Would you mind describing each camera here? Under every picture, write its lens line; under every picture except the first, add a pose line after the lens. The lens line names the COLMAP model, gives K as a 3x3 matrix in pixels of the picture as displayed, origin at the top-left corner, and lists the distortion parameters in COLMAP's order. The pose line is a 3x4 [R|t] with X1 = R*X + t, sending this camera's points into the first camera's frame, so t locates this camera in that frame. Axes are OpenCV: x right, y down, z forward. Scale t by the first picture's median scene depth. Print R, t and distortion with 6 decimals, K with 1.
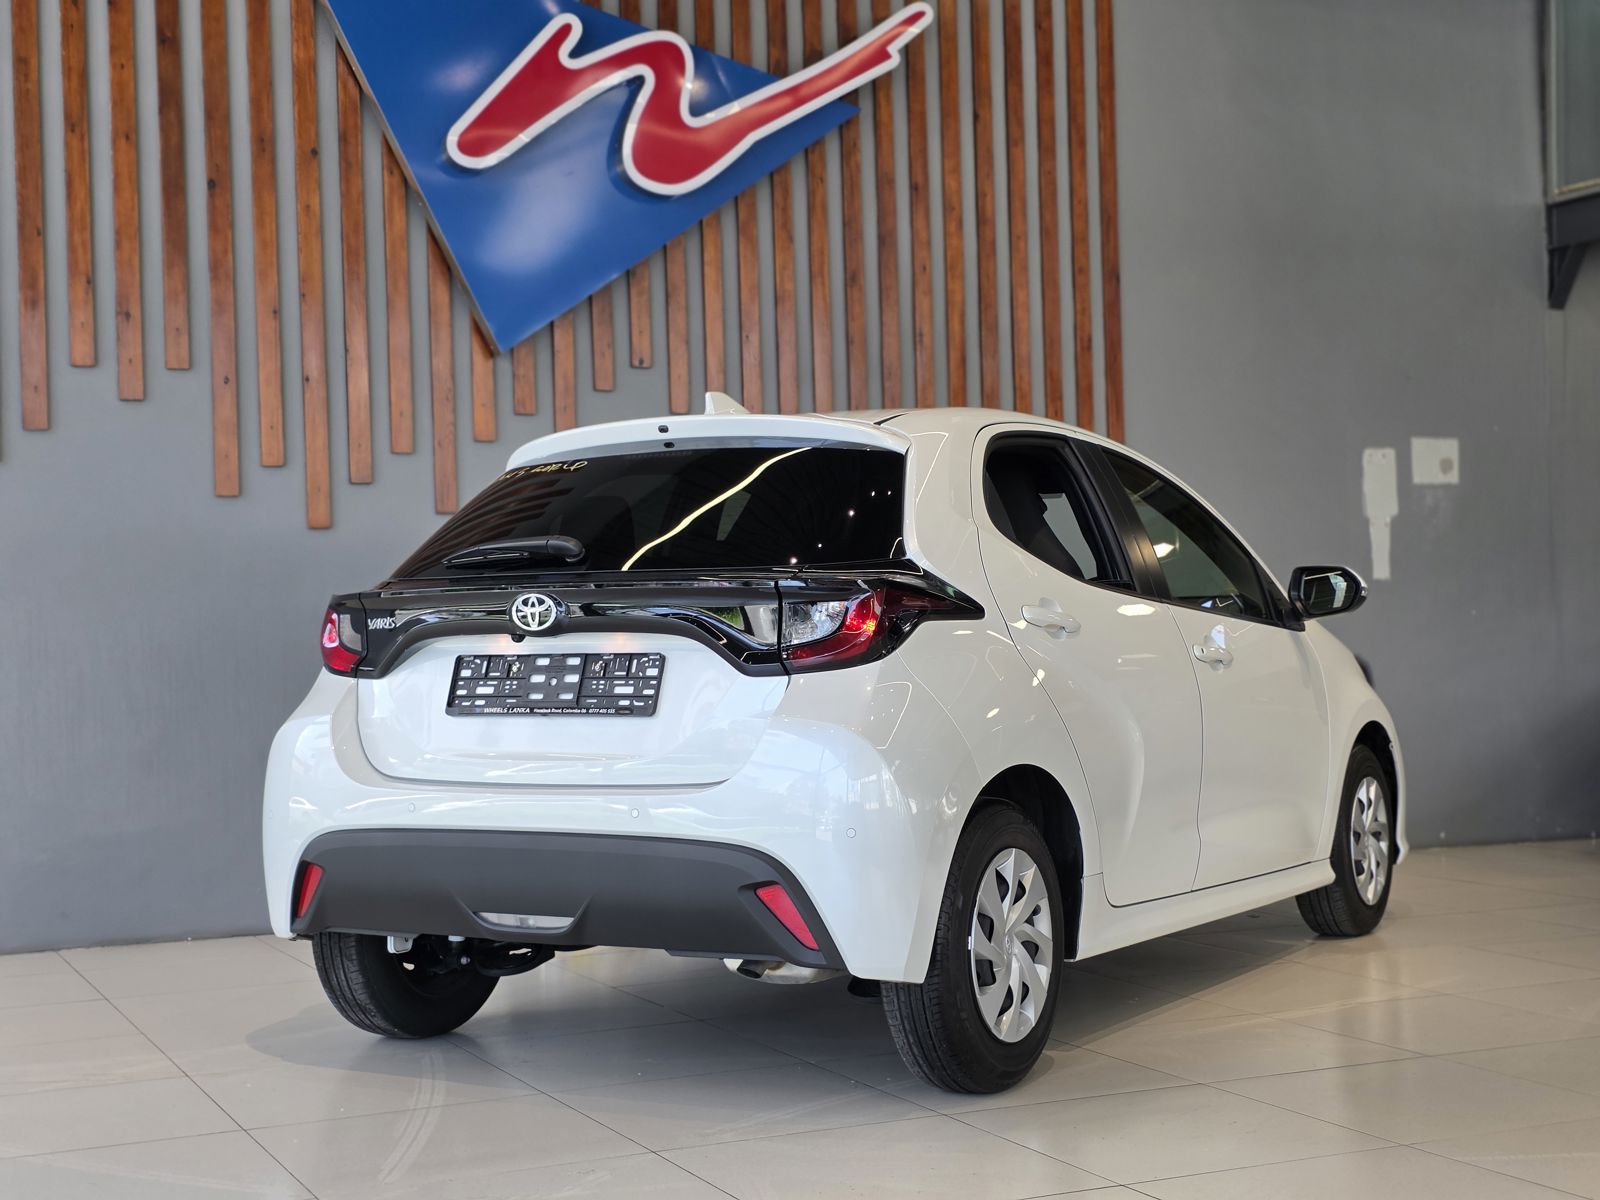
lens RADIAL K [[2108.7, 0, 839.2], [0, 2108.7, 603.1], [0, 0, 1]] dist [0.142253, -0.405578]
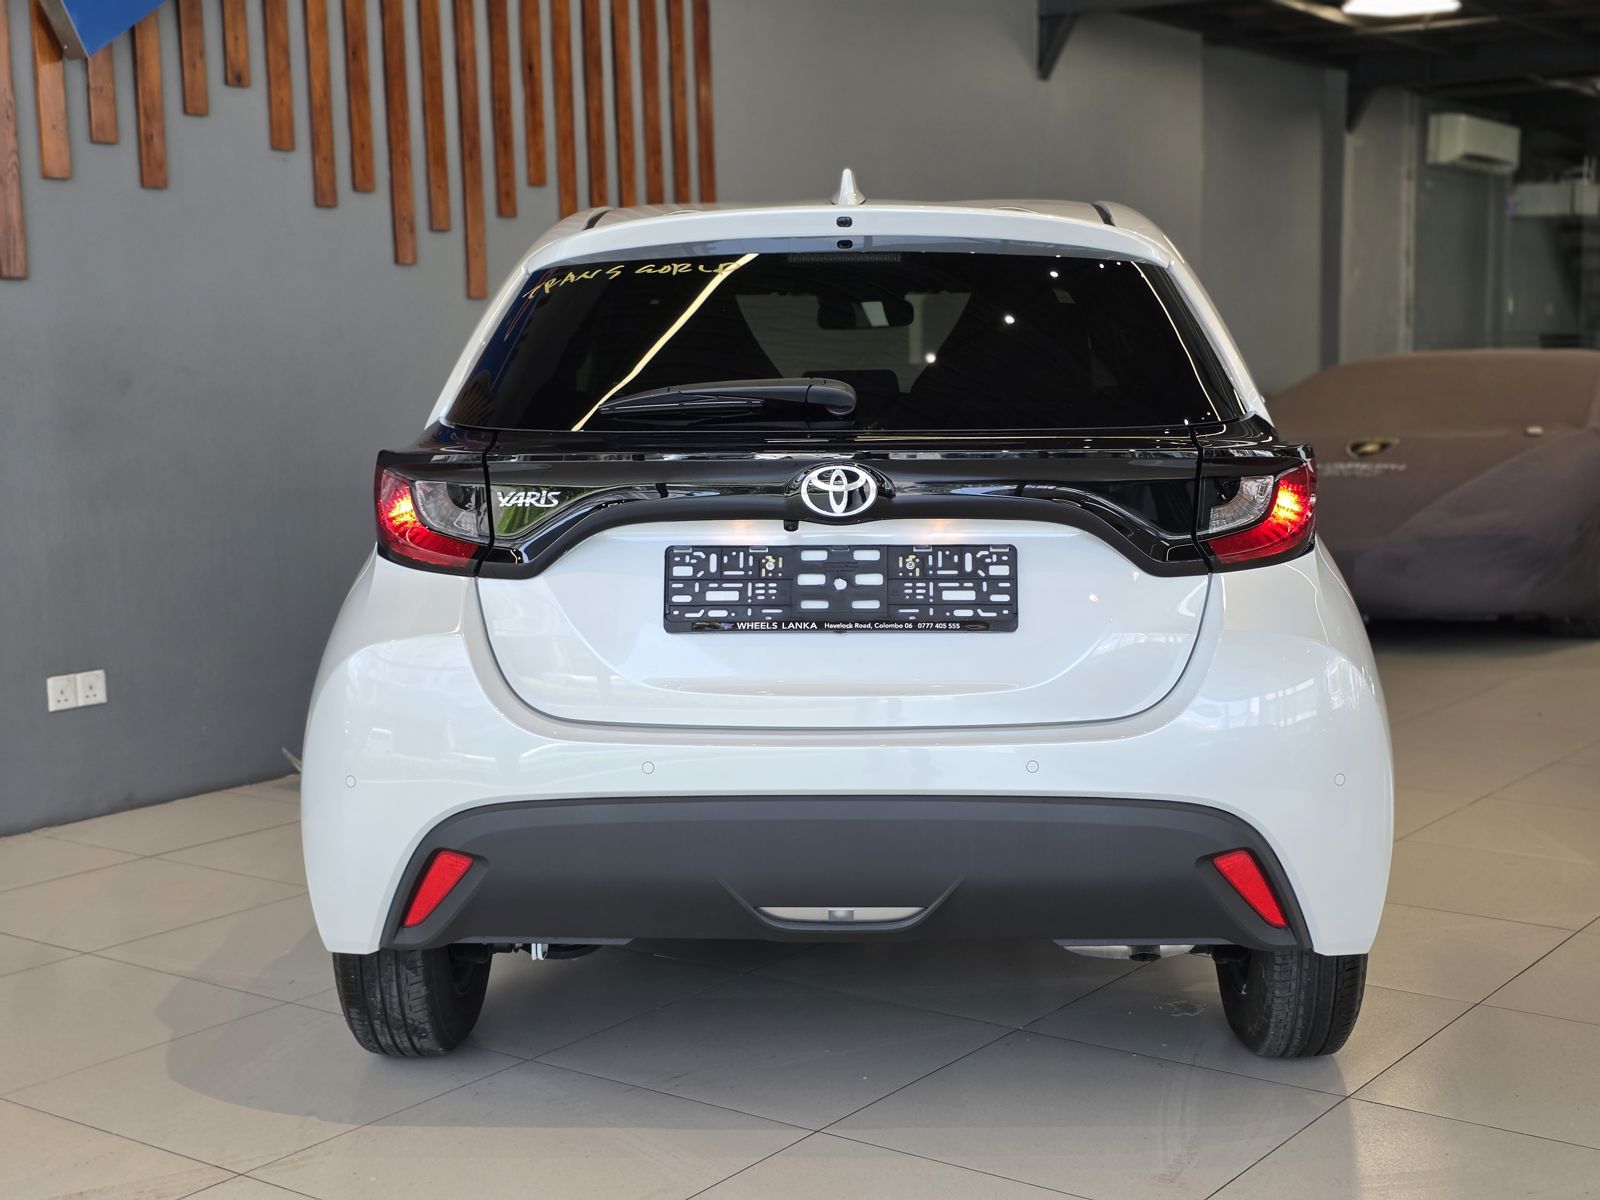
lens RADIAL K [[2108.7, 0, 839.2], [0, 2108.7, 603.1], [0, 0, 1]] dist [0.142253, -0.405578]
pose [[0.886508, -0.045004, 0.460519, -0.471007], [-0.014450, 0.992081, 0.124766, -0.046670], [-0.462487, -0.117261, 0.878838, 0.367857]]
